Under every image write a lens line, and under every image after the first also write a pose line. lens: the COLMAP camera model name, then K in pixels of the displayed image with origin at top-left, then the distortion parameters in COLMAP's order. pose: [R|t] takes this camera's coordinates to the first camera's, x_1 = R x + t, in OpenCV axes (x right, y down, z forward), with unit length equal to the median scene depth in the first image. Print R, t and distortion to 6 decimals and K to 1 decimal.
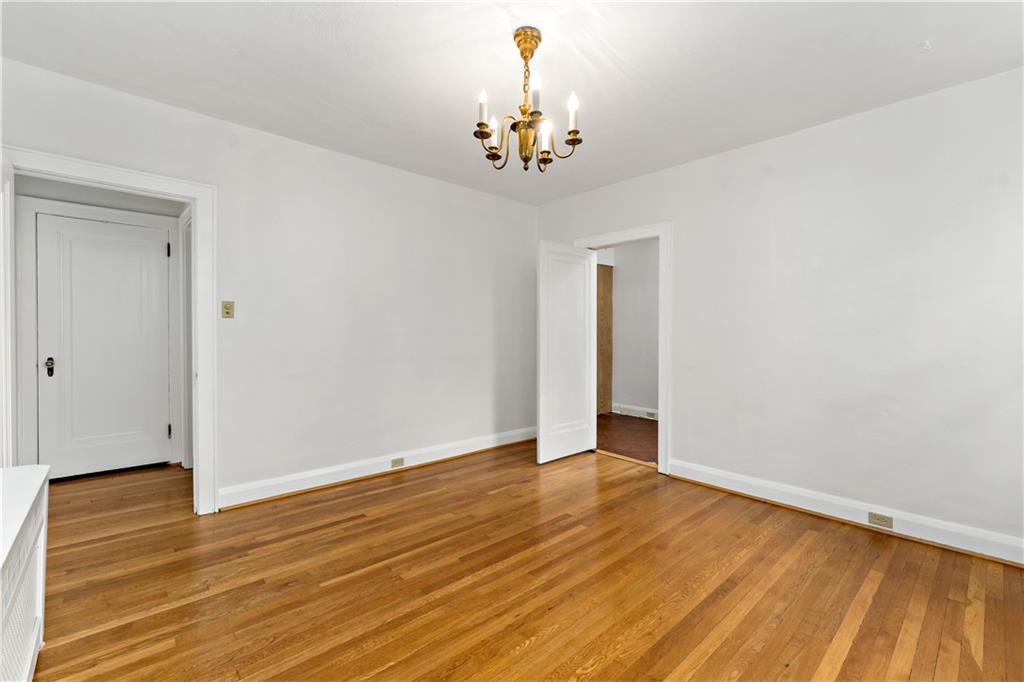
lens RADIAL K [[443.5, 0, 515.9], [0, 443.5, 335.2], [0, 0, 1]] dist [-0.004252, -0.000574]
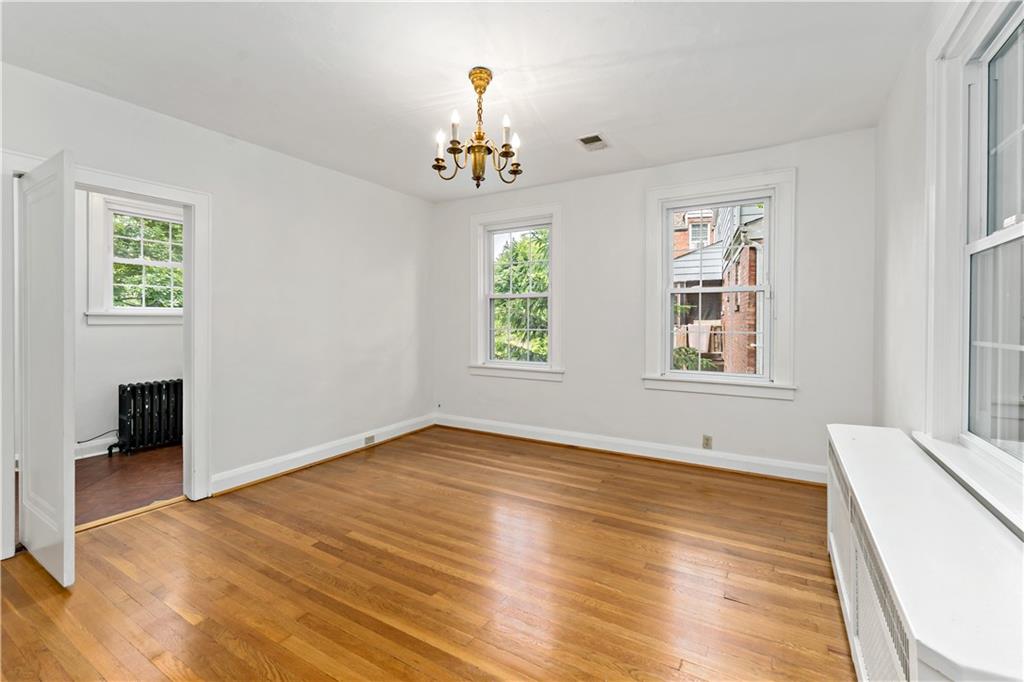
lens RADIAL K [[442.2, 0, 508.4], [0, 442.2, 323.2], [0, 0, 1]] dist [-0.003439, -0.000711]
pose [[-0.281775, -0.011864, 0.959407, -0.866794], [0.013542, 0.999775, 0.016340, -0.027601], [-0.959385, 0.017596, -0.281551, 0.963966]]
